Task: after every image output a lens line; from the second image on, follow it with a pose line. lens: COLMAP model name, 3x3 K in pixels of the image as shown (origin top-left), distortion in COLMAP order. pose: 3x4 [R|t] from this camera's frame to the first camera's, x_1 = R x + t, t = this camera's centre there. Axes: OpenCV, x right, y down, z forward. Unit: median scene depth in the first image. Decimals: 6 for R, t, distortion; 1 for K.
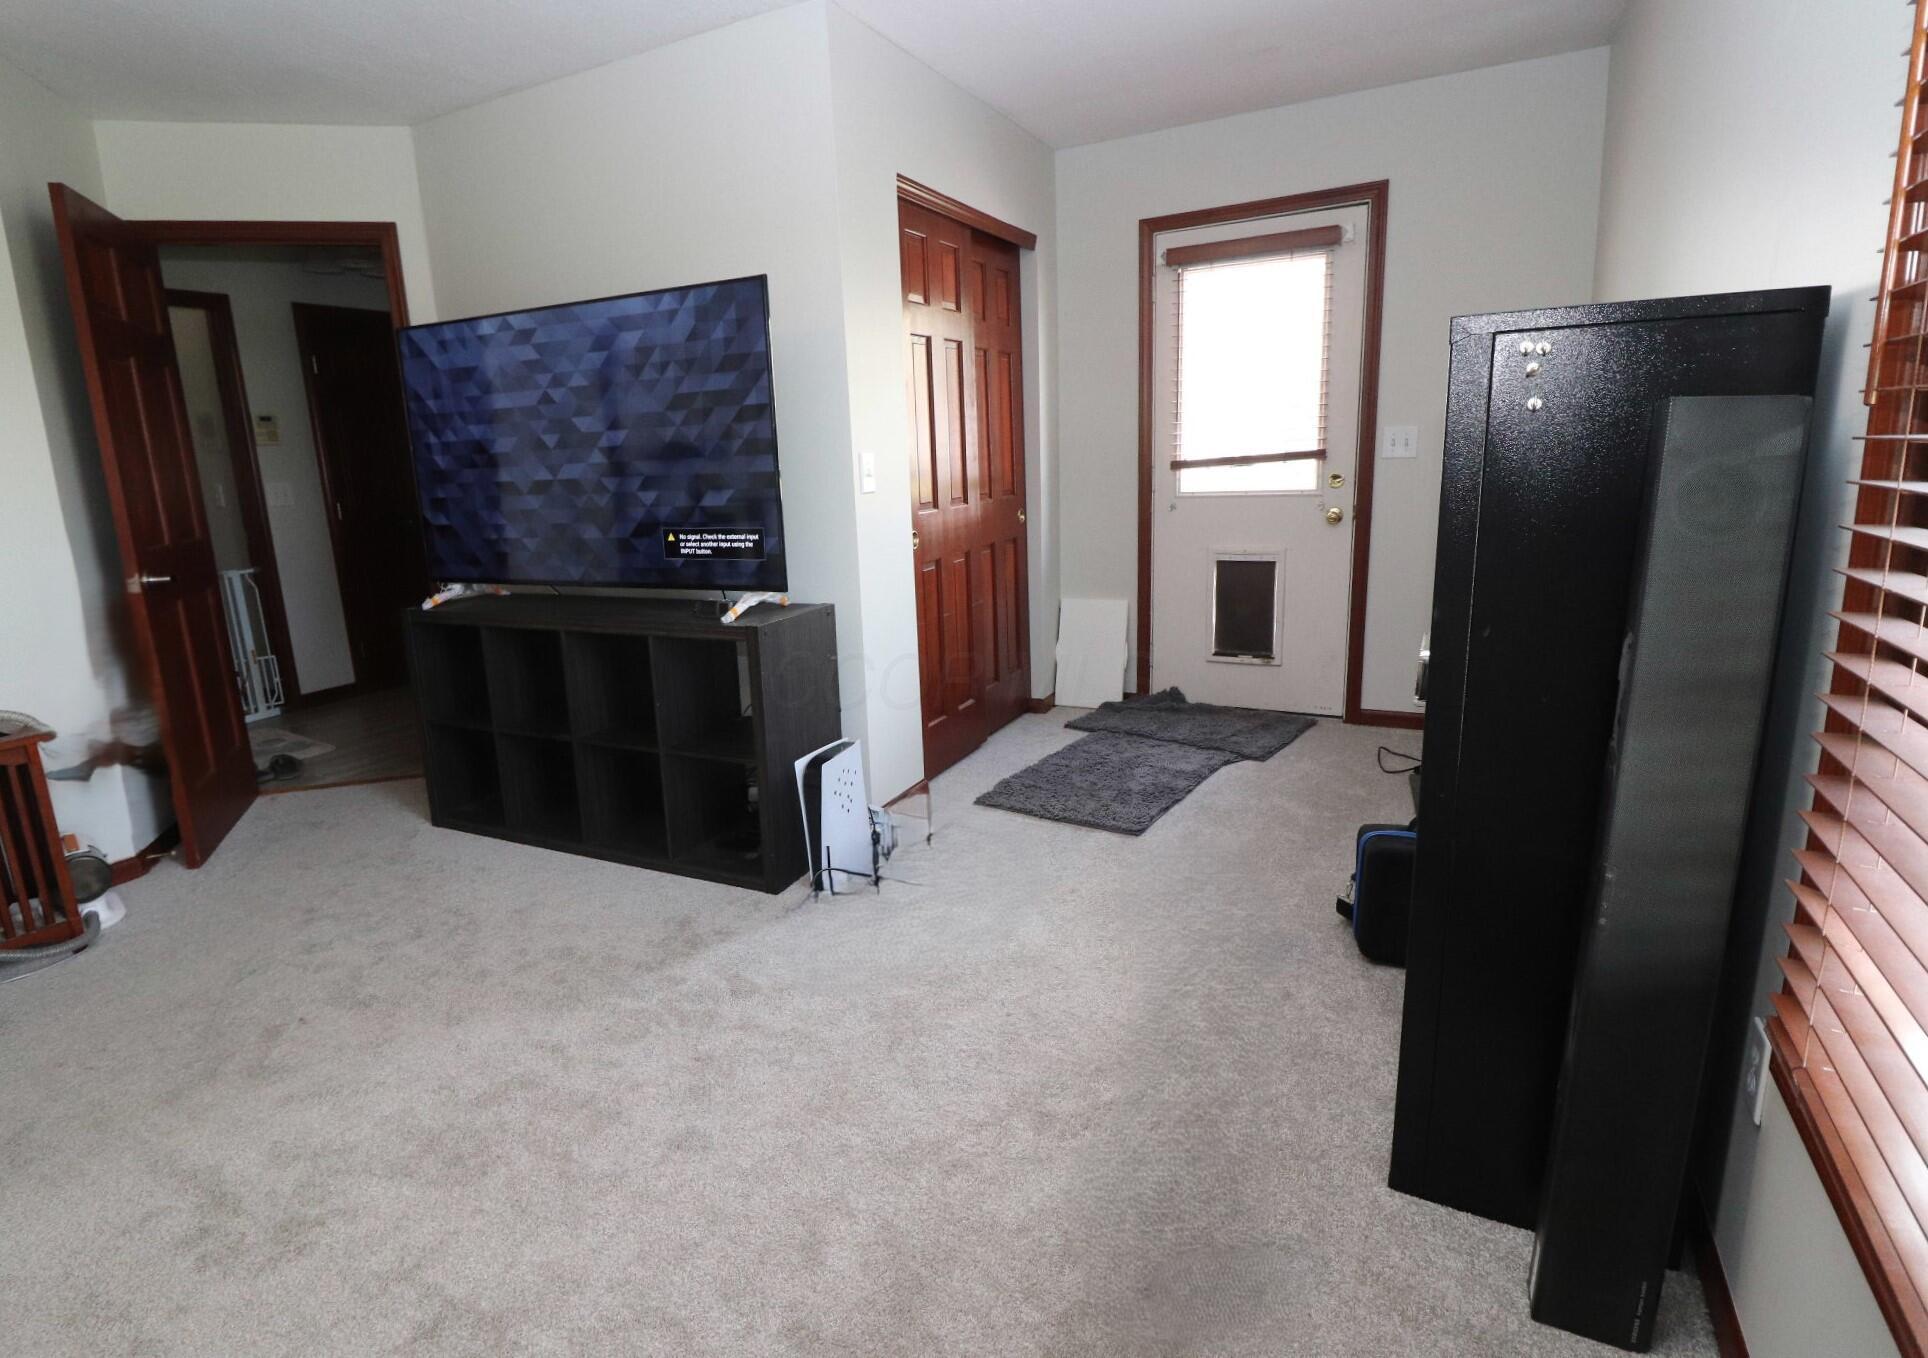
lens RADIAL K [[988.1, 0, 964.0], [0, 988.1, 679.0], [0, 0, 1]] dist [-0.029543, -0.000038]
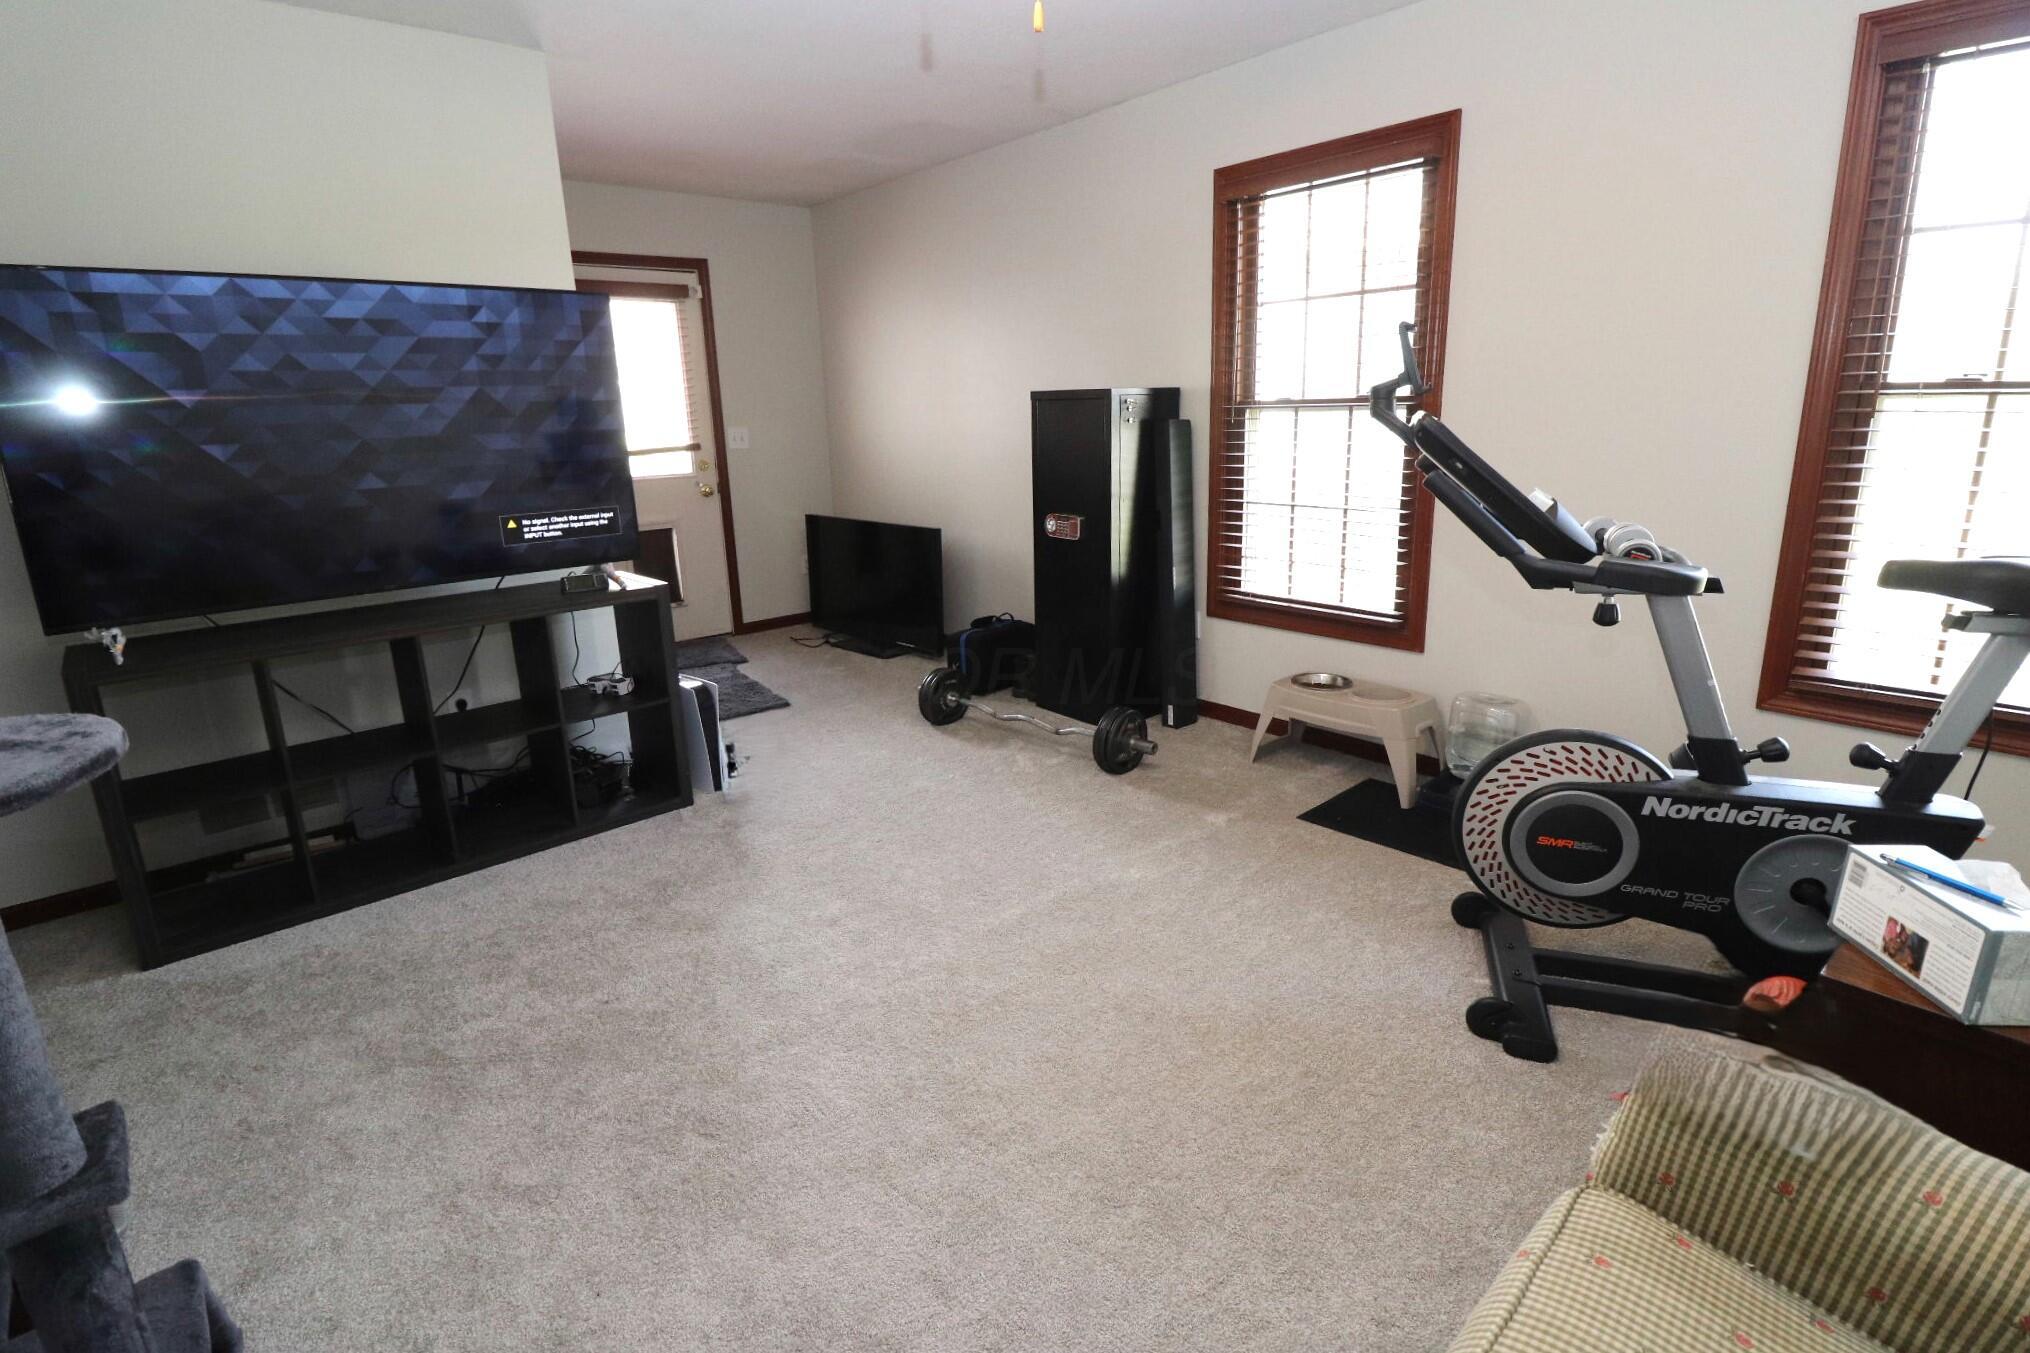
lens RADIAL K [[939.2, 0, 1023.5], [0, 939.2, 669.0], [0, 0, 1]] dist [0.000733, -0.017826]
pose [[0.354578, -0.219331, 0.908938, -1.042225], [0.225839, 0.963407, 0.144375, -0.017163], [-0.907343, 0.154081, 0.391137, 0.143905]]
